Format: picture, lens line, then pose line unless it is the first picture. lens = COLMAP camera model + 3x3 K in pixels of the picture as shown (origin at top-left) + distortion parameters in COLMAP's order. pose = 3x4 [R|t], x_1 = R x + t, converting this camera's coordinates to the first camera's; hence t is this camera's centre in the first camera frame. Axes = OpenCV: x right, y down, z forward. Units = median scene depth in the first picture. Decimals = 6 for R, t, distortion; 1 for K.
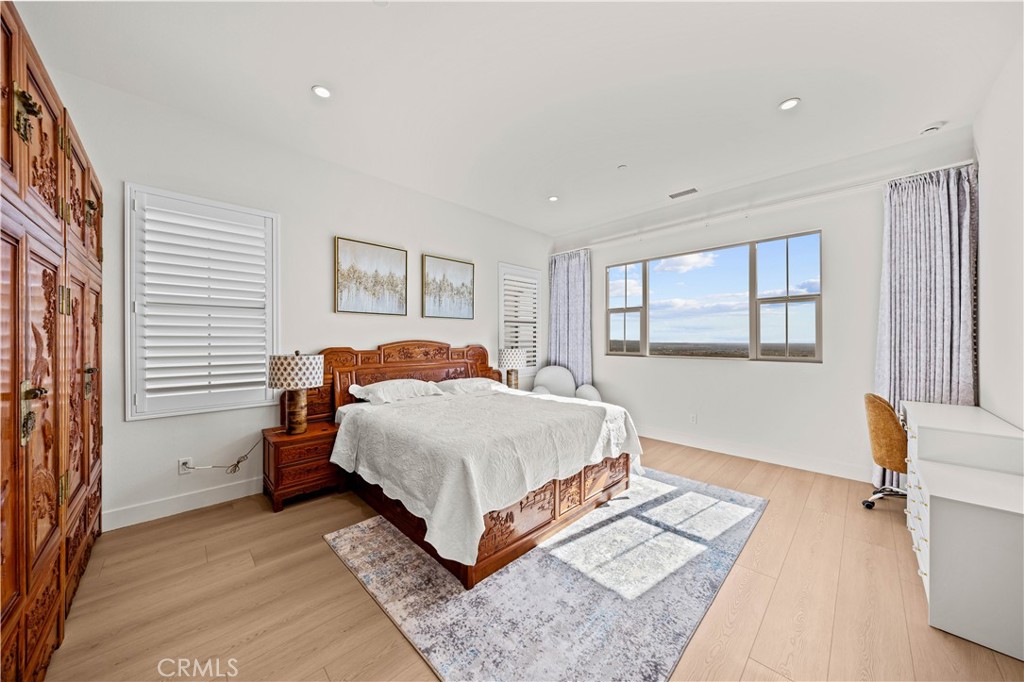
lens RADIAL K [[339.3, 0, 510.0], [0, 339.3, 341.2], [0, 0, 1]] dist [0.000971, 0.000012]
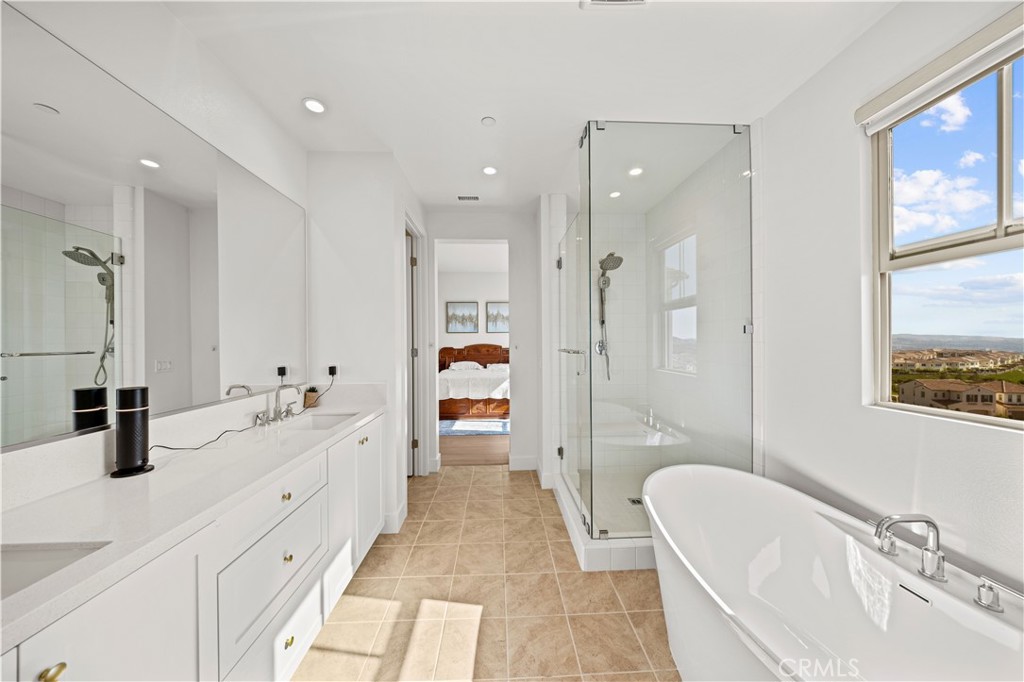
lens RADIAL K [[330.3, 0, 514.6], [0, 330.3, 341.0], [0, 0, 1]] dist [-0.000299, -0.000010]
pose [[0.752817, 0.001863, -0.658227, 1.360277], [0.005331, 0.999946, 0.008927, -0.043202], [0.658208, -0.010229, 0.752766, -0.460464]]
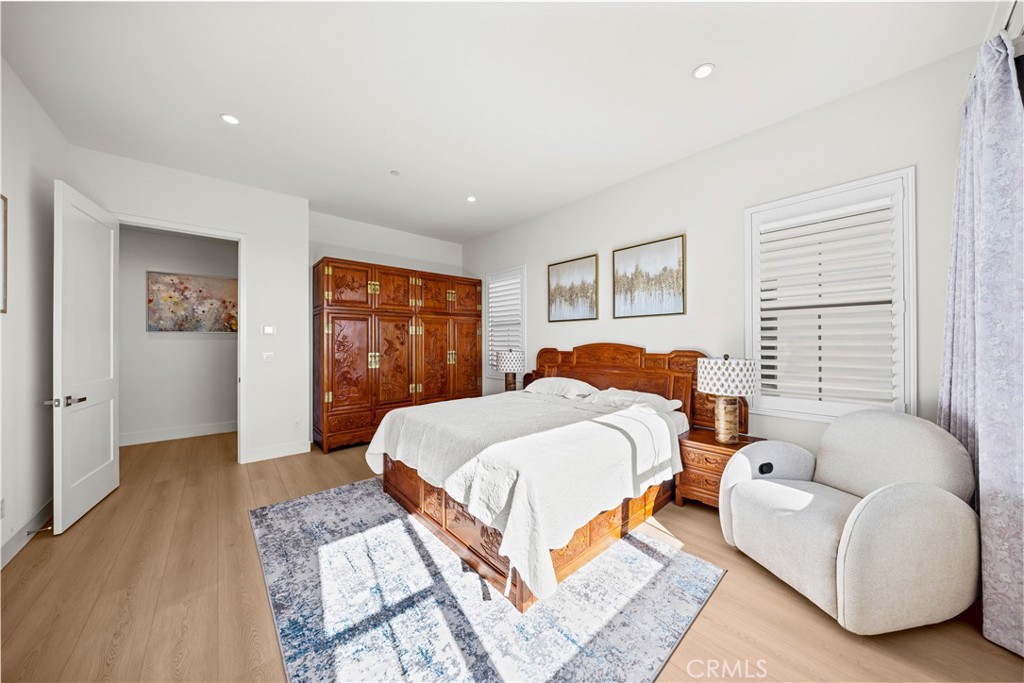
lens RADIAL K [[339.3, 0, 515.7], [0, 339.3, 339.7], [0, 0, 1]] dist [0.000971, 0.000012]
pose [[-0.039817, -0.000799, -0.999207, 0.783465], [0.004523, 0.999989, -0.000980, -0.013956], [0.999197, -0.004558, -0.039813, 0.872046]]
